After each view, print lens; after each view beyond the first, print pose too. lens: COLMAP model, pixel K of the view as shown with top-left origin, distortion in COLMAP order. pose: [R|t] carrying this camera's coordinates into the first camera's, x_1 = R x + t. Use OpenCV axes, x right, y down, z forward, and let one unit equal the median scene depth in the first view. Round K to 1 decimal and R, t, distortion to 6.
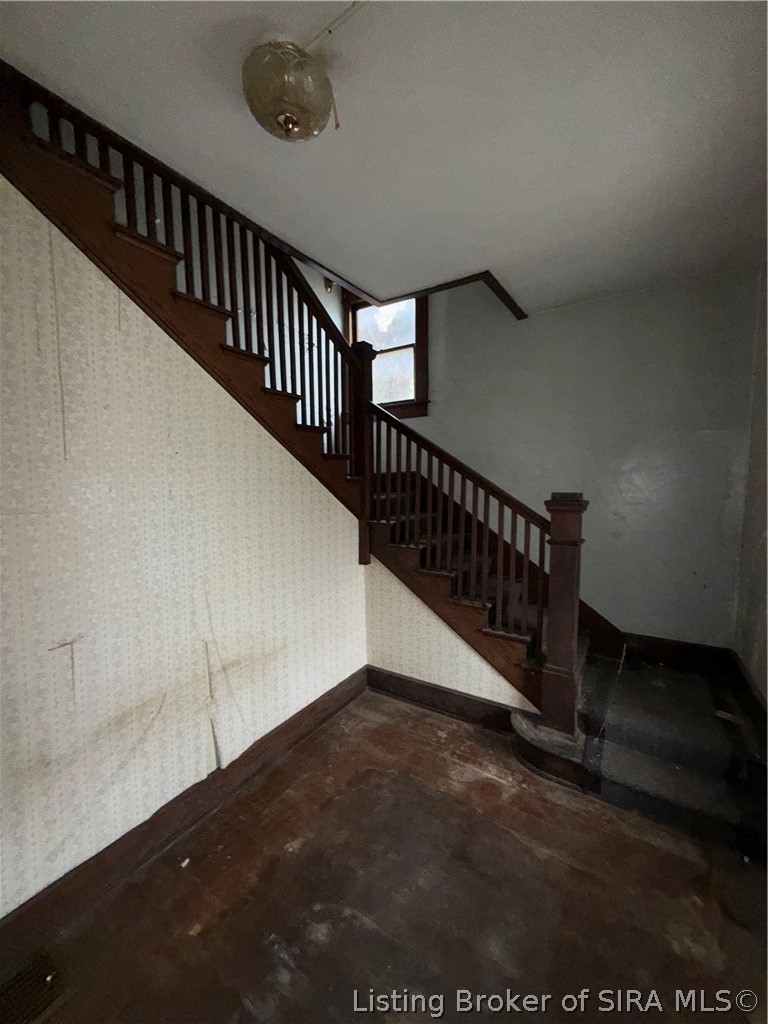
lens RADIAL K [[408.0, 0, 383.5], [0, 408.0, 511.7], [0, 0, 1]] dist [-0.003237, -0.000404]
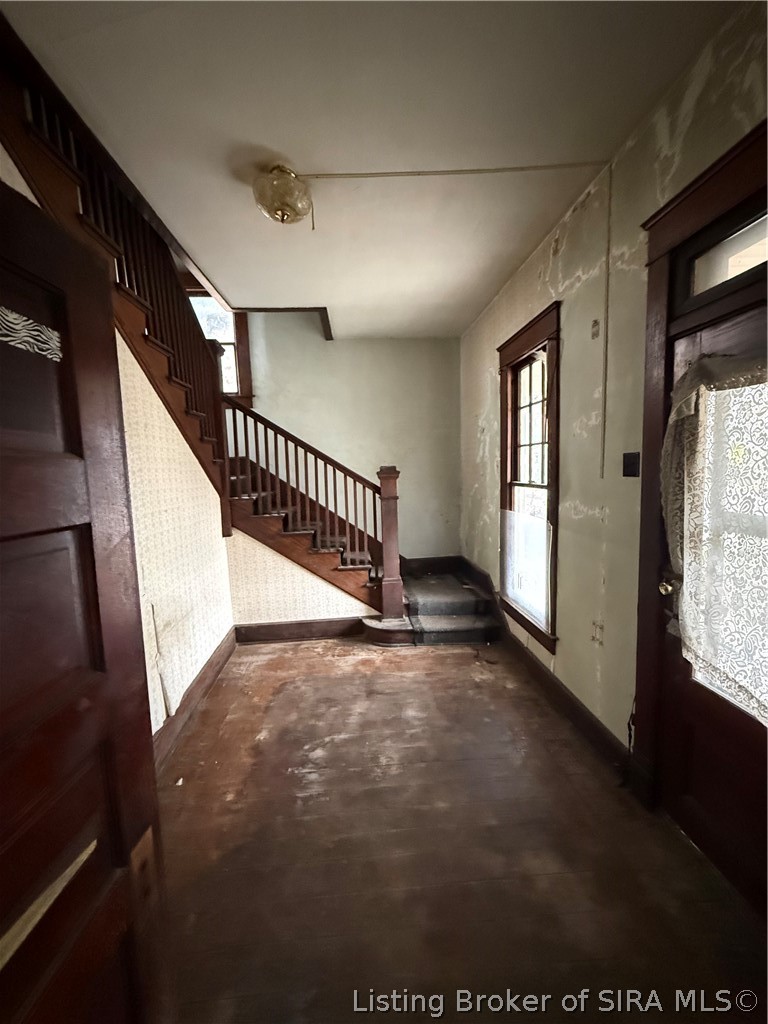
lens RADIAL K [[408.0, 0, 384.8], [0, 408.0, 515.4], [0, 0, 1]] dist [-0.003237, -0.000404]
pose [[0.794798, -0.088579, 0.600374, -0.479581], [0.074982, 0.996044, 0.047692, 0.061153], [-0.602224, 0.007112, 0.798296, -0.221417]]
